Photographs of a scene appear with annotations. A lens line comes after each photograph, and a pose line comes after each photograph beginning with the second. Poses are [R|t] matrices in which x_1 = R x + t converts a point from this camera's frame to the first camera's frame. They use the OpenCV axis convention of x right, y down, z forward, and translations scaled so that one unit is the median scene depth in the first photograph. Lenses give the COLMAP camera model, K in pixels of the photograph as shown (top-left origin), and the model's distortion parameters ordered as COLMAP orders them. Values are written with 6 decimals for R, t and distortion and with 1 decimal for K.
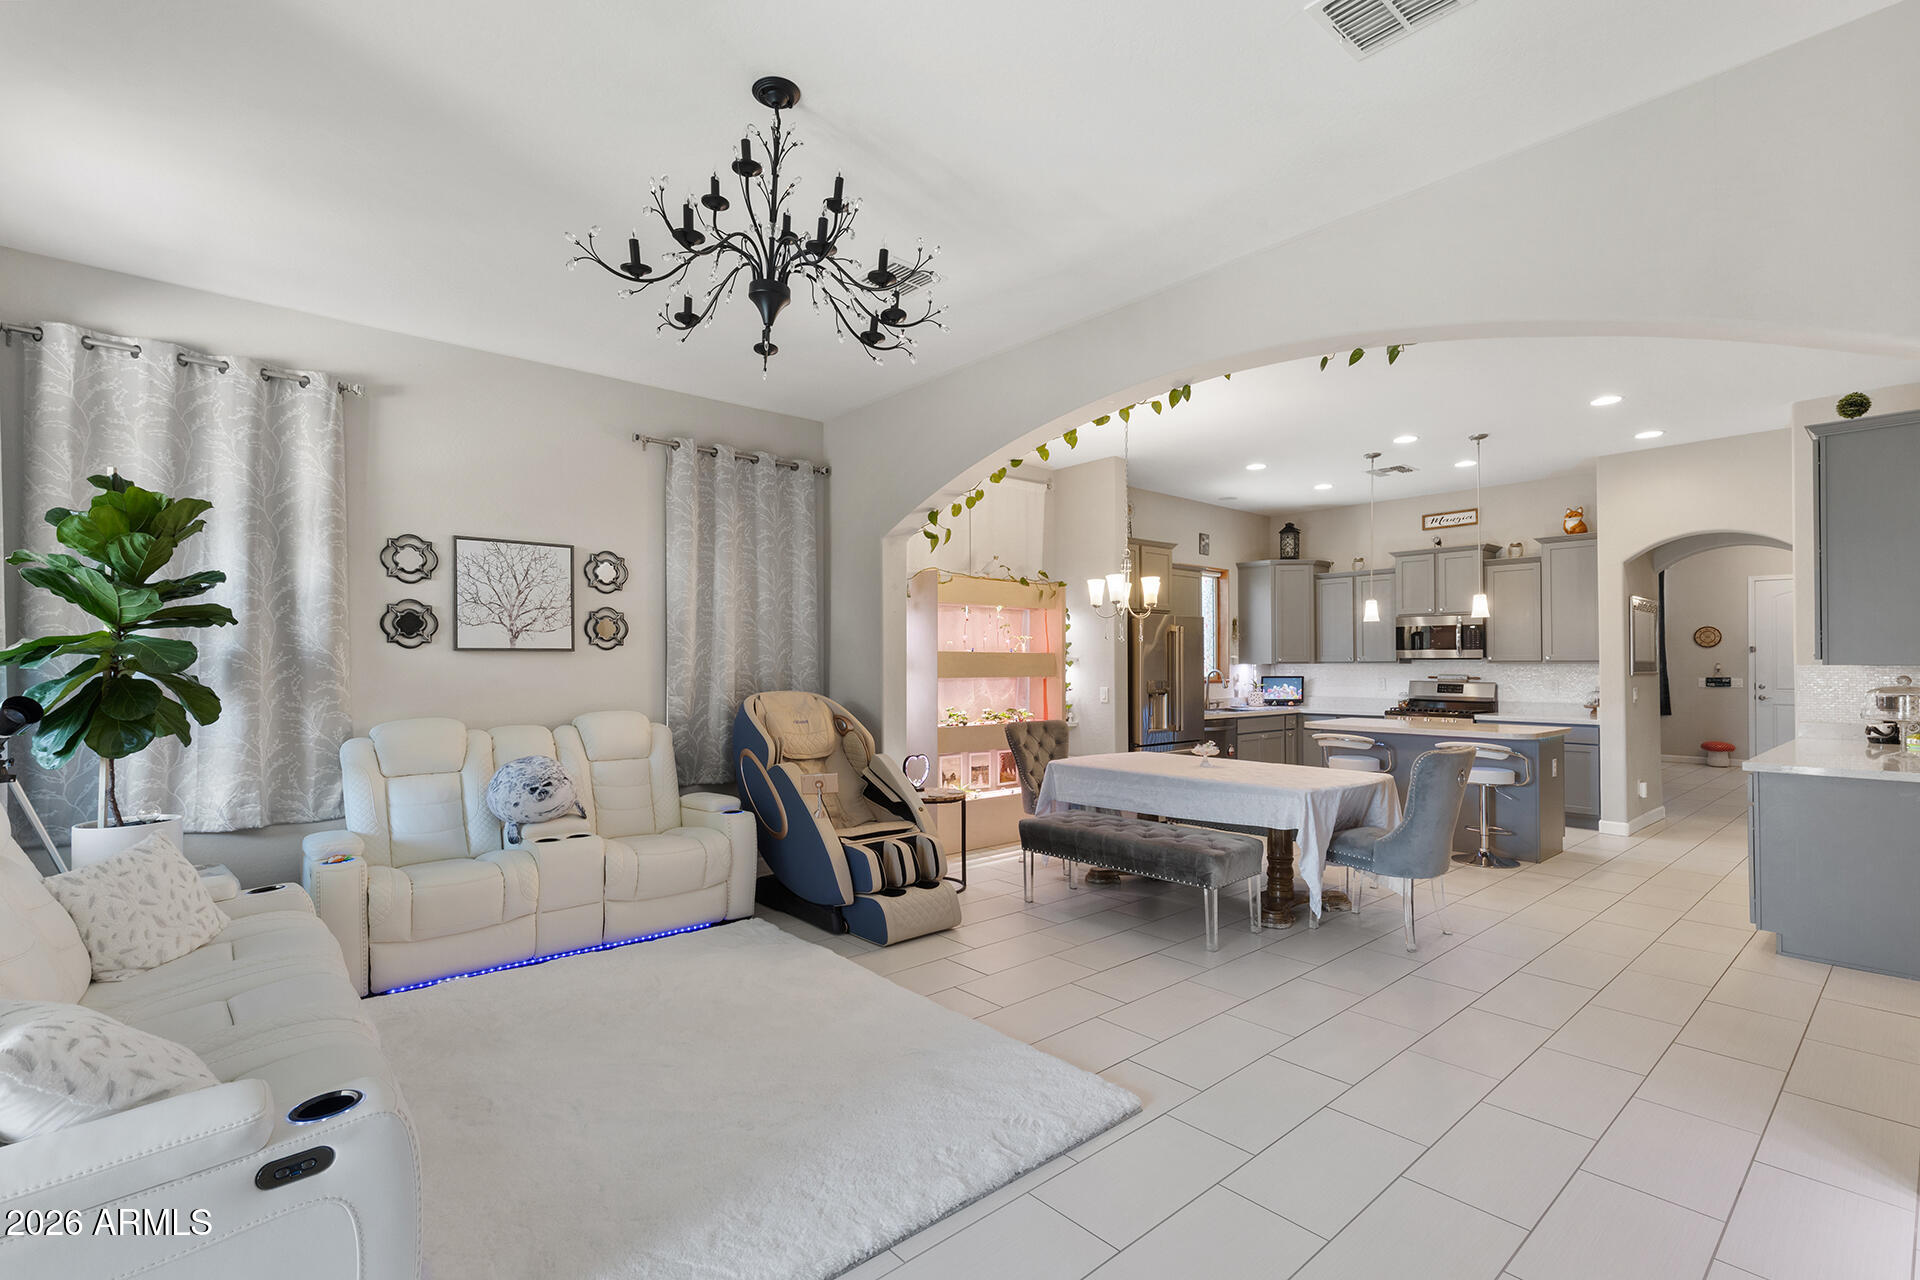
lens RADIAL K [[861.6, 0, 950.7], [0, 861.6, 655.4], [0, 0, 1]] dist [0.002006, -0.000009]
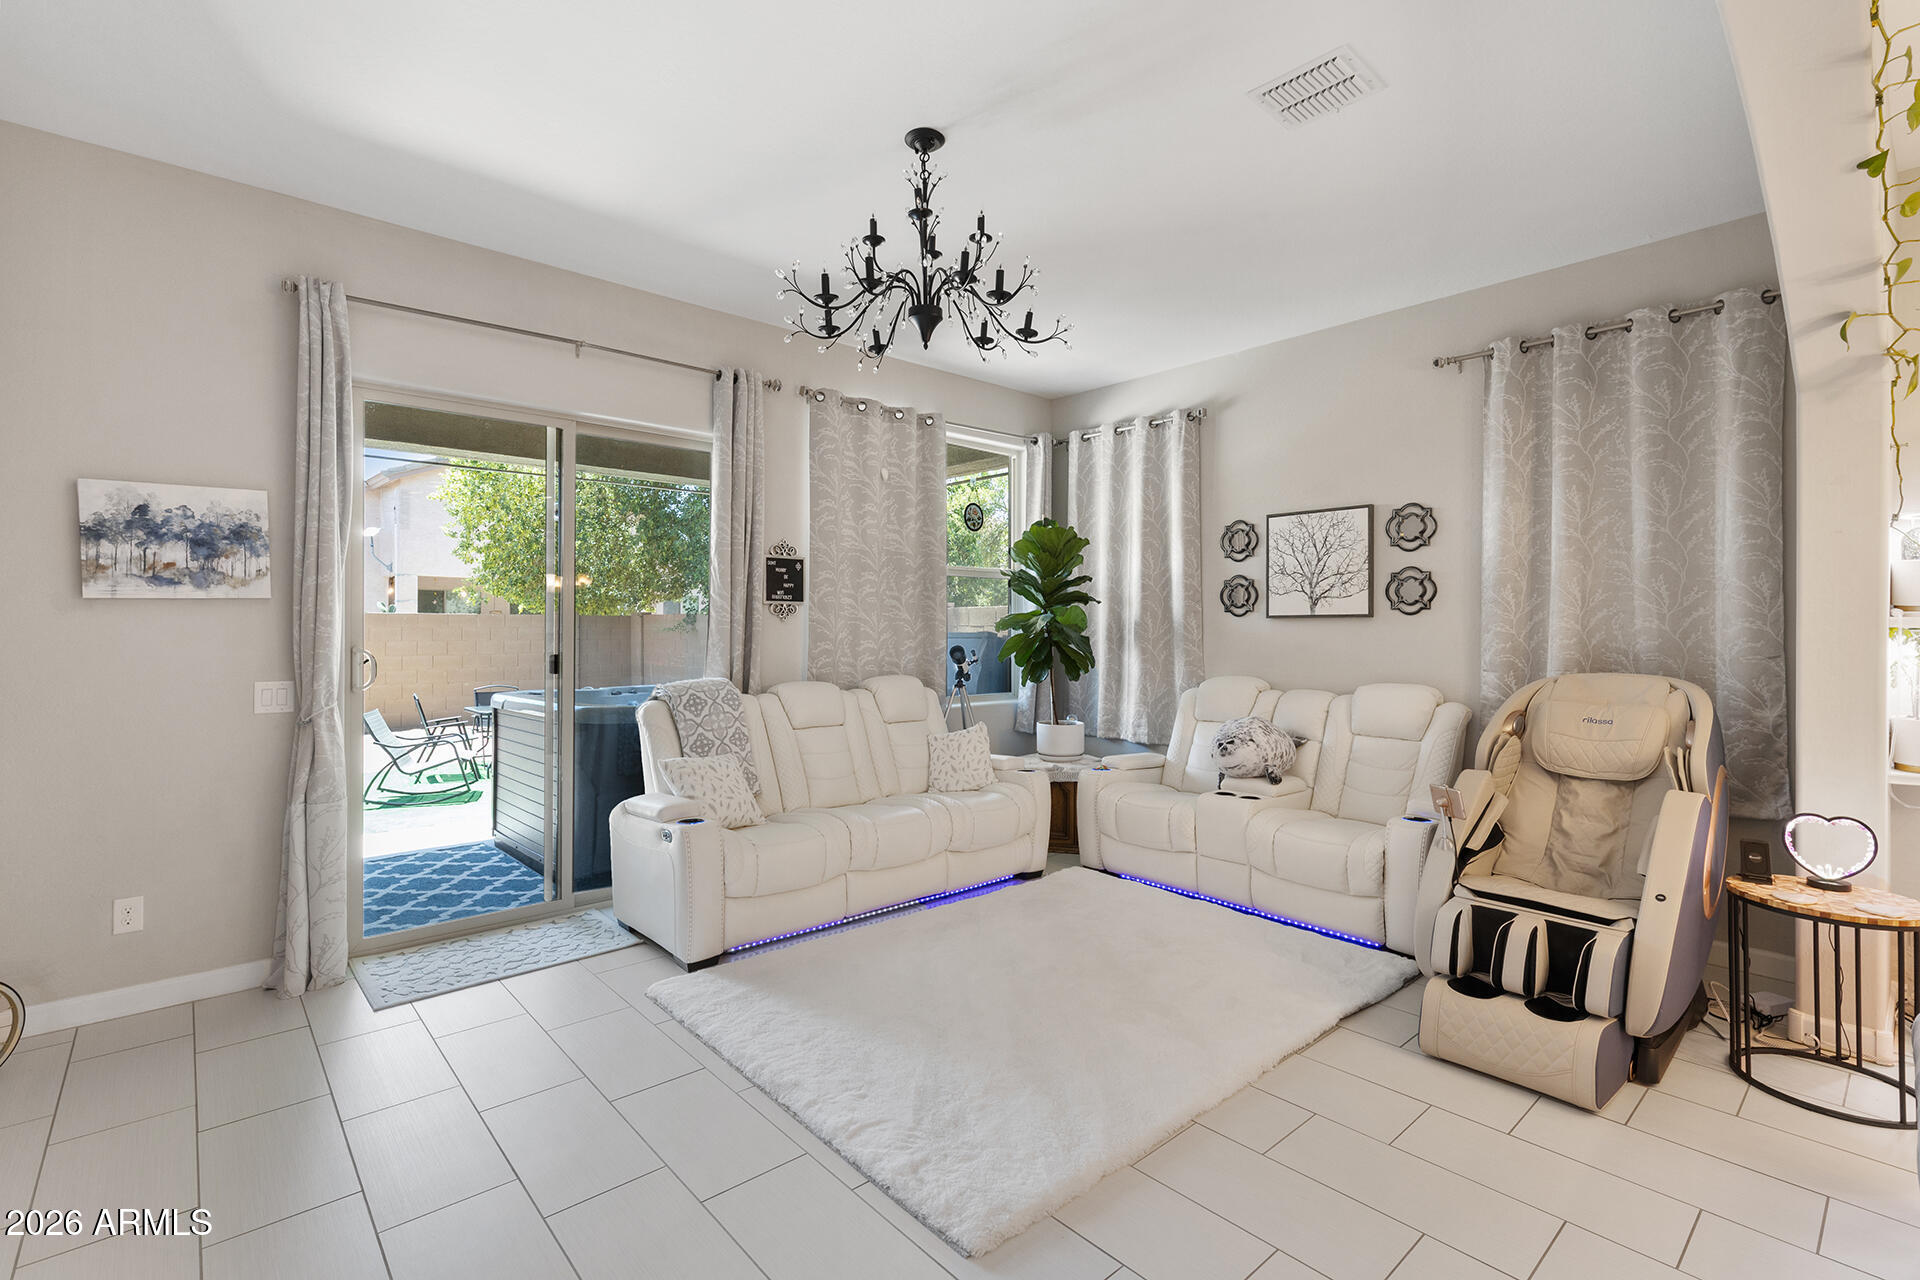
lens RADIAL K [[869.3, 0, 940.3], [0, 869.3, 626.6], [0, 0, 1]] dist [0.001008, 0.000106]
pose [[-0.000585, -0.001210, -0.999999, 0.311417], [0.006149, 0.999980, -0.001214, 0.002433], [0.999981, -0.006150, -0.000578, 0.325338]]
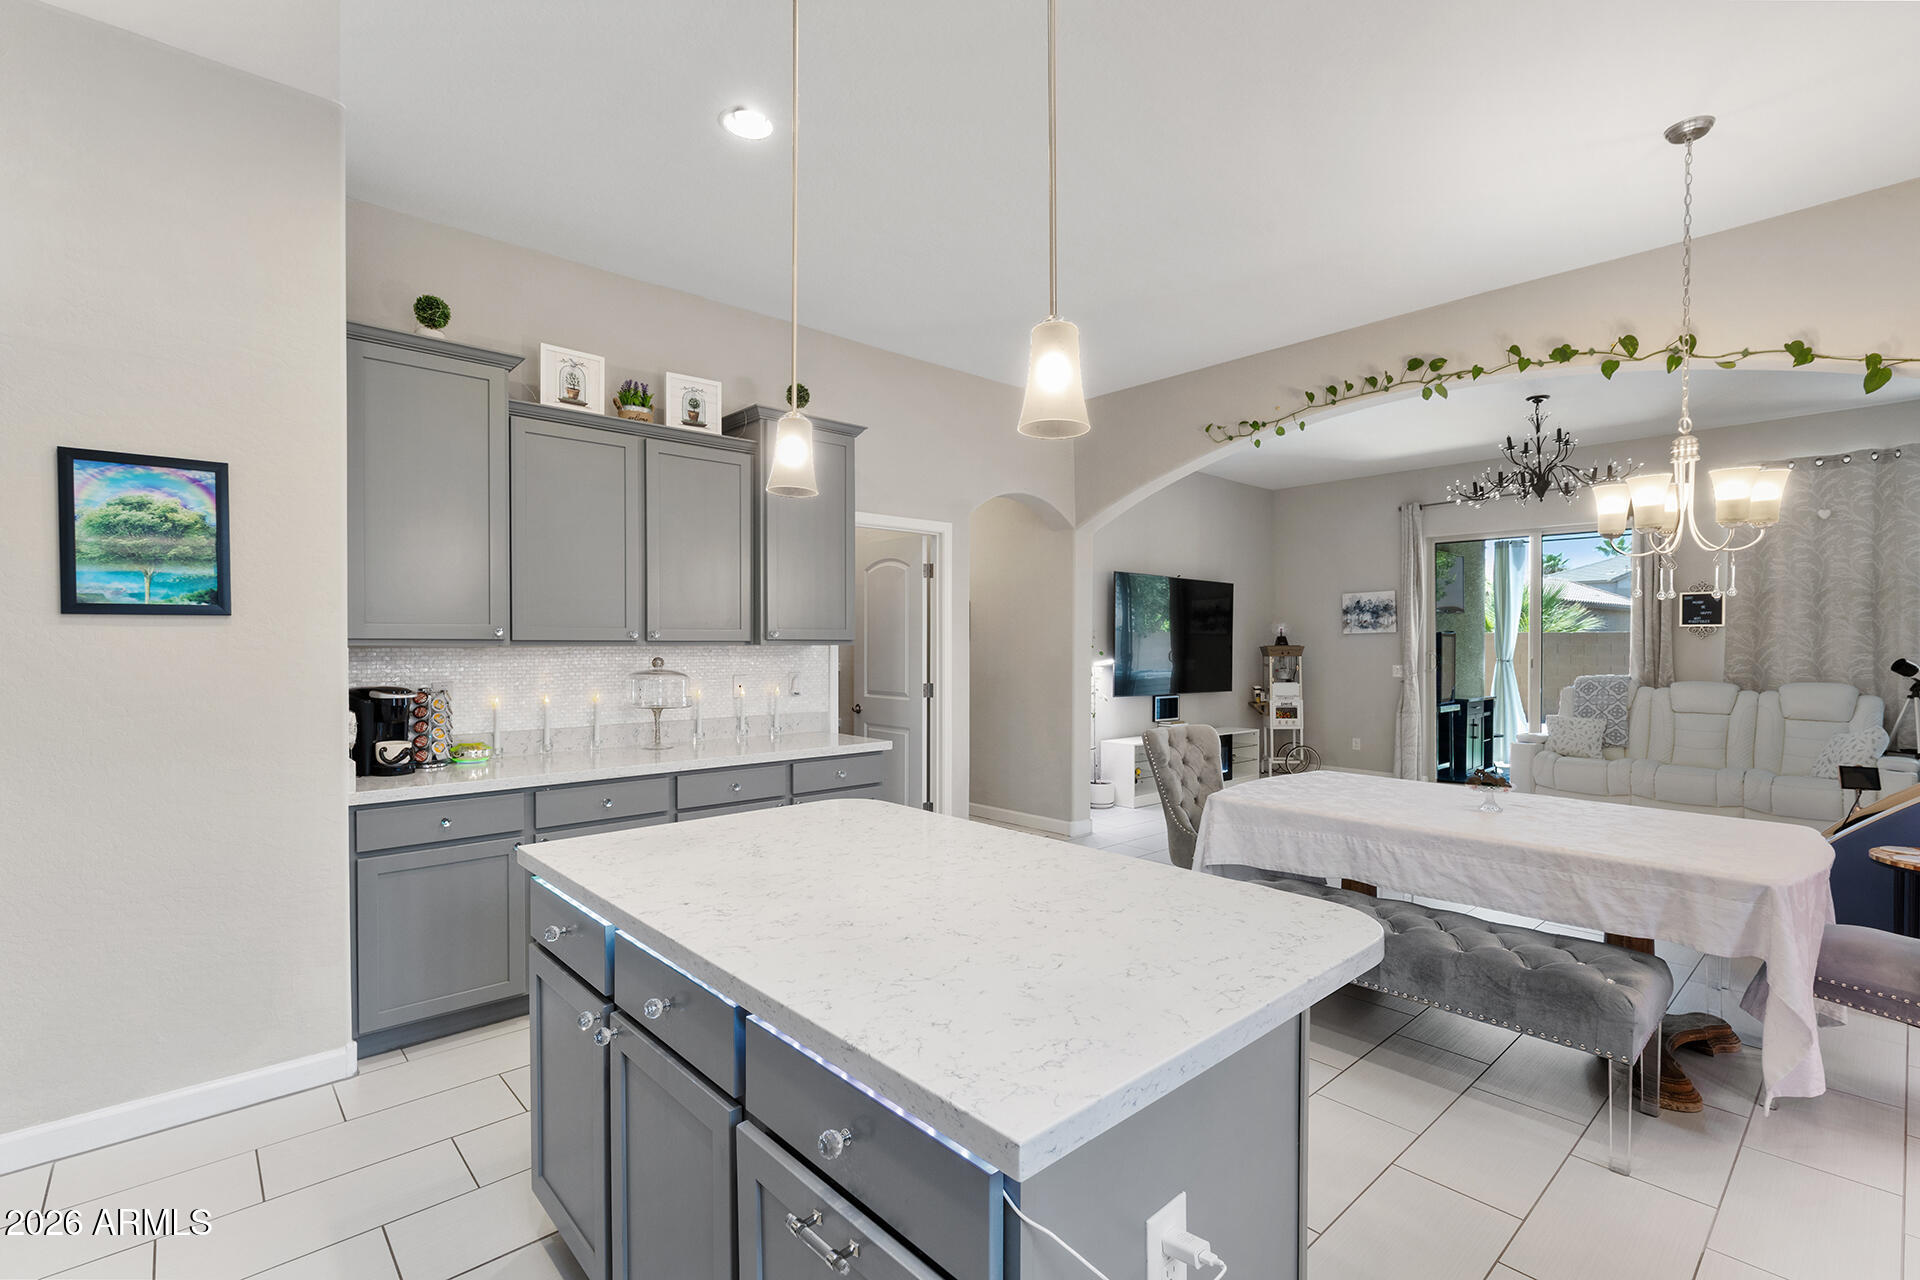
lens RADIAL K [[859.3, 0, 964.6], [0, 859.3, 656.8], [0, 0, 1]] dist [0.000826, -0.000078]
pose [[-0.999783, 0.000039, -0.020853, 0.444879], [-0.000100, 0.999978, 0.006673, 0.009496], [0.020853, 0.006674, -0.999760, 1.040046]]
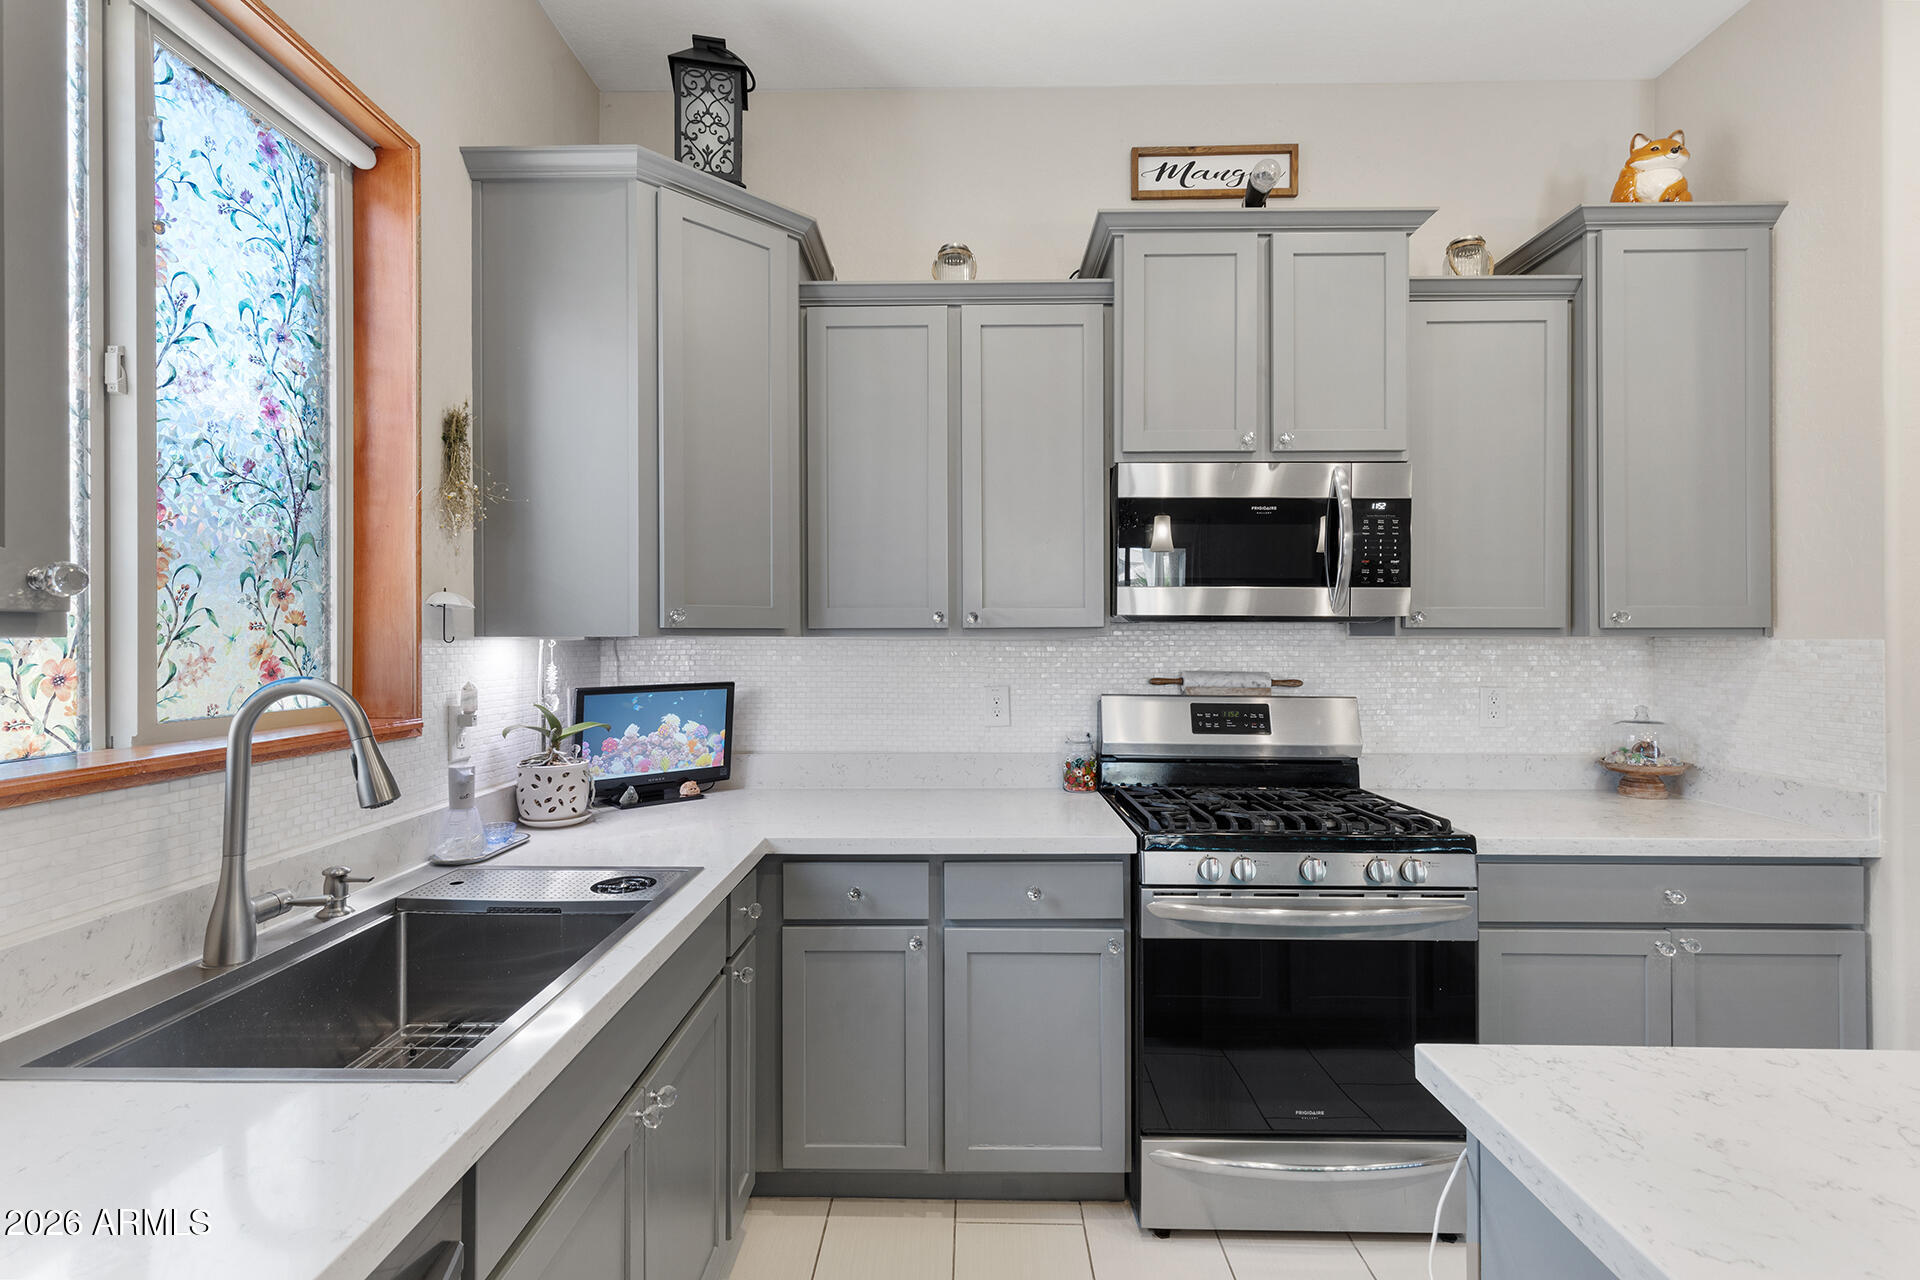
lens RADIAL K [[864.2, 0, 954.3], [0, 864.2, 638.7], [0, 0, 1]] dist [0.006972, -0.000476]
pose [[0.670303, 0.000511, 0.742088, 0.300723], [-0.009502, 0.999924, 0.007894, 0.009191], [-0.742027, -0.012343, 0.670256, 0.906305]]
